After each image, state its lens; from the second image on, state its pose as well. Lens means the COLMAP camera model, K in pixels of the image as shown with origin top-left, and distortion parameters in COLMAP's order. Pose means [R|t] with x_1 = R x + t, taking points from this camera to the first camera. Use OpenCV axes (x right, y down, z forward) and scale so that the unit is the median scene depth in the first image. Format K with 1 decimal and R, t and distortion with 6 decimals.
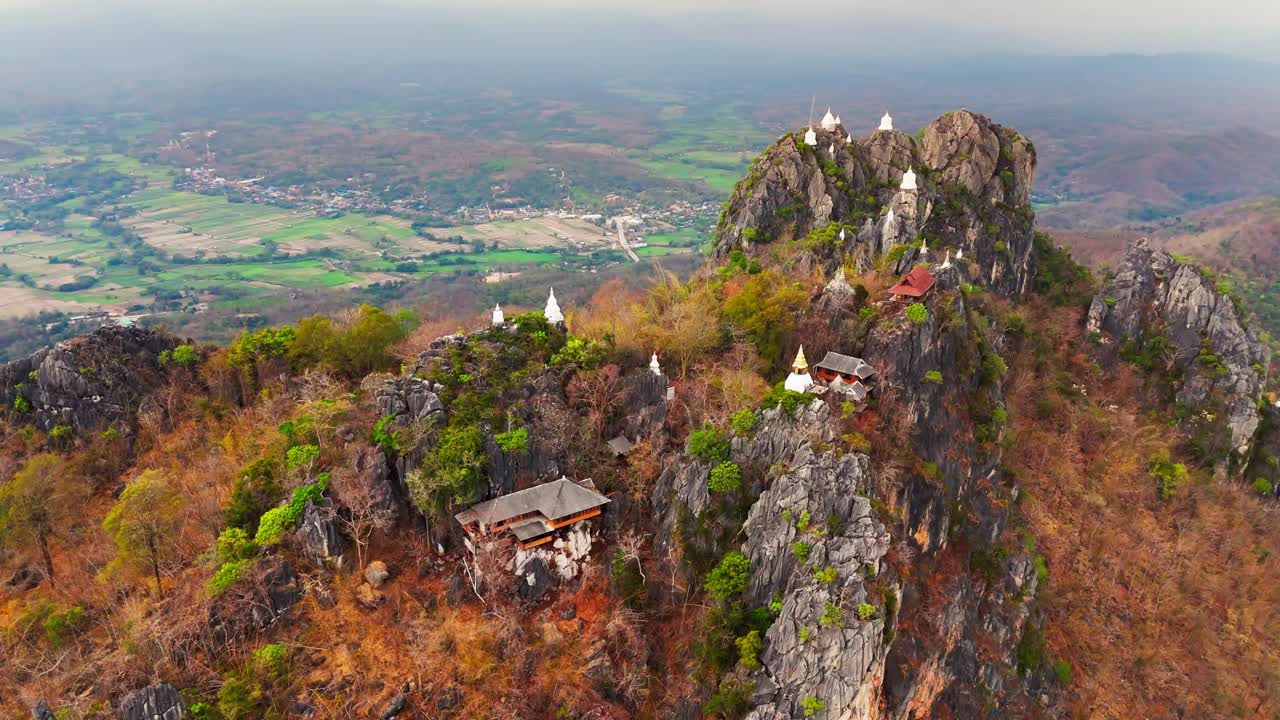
lens RADIAL K [[957.8, 0, 640.0], [0, 957.8, 360.0], [0, 0, 1]] dist [0.161018, -0.175993]
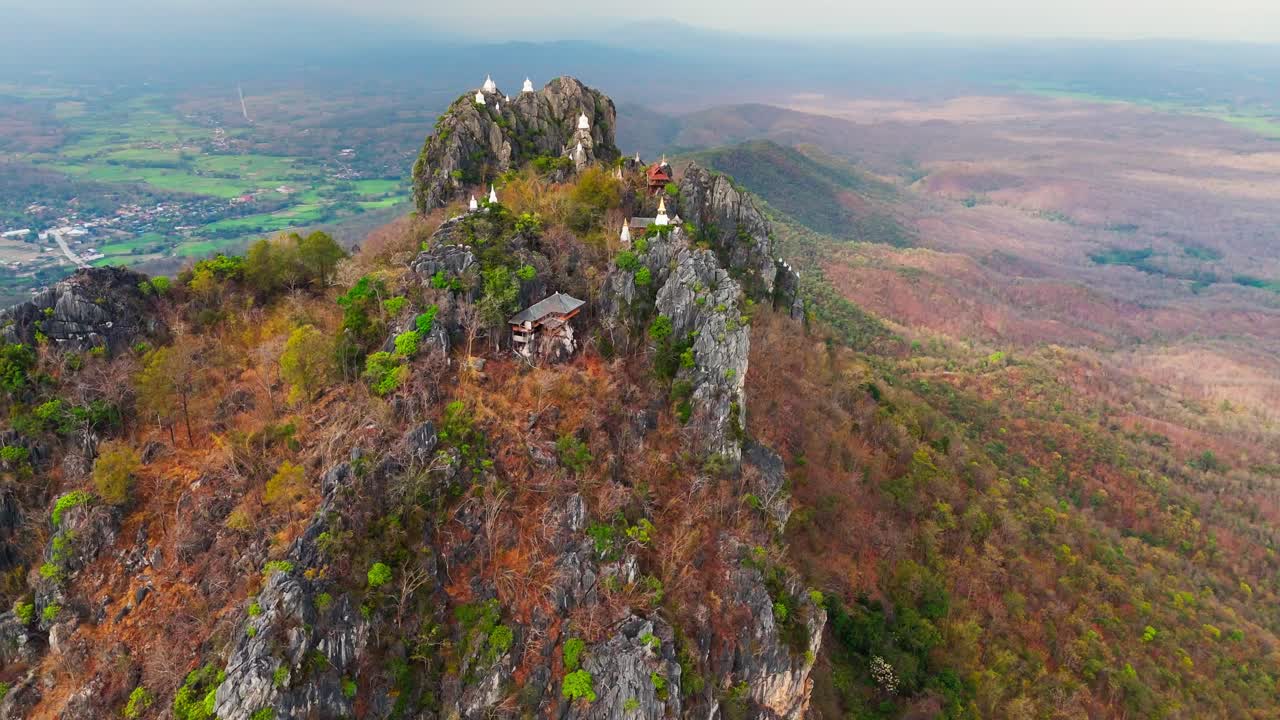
lens RADIAL K [[957.8, 0, 640.0], [0, 957.8, 360.0], [0, 0, 1]] dist [0.161018, -0.175993]
pose [[0.845803, -0.186426, 0.499863, -0.345605], [0.181656, 0.981607, 0.058721, 0.072274], [-0.501616, 0.041137, 0.864112, -0.200979]]
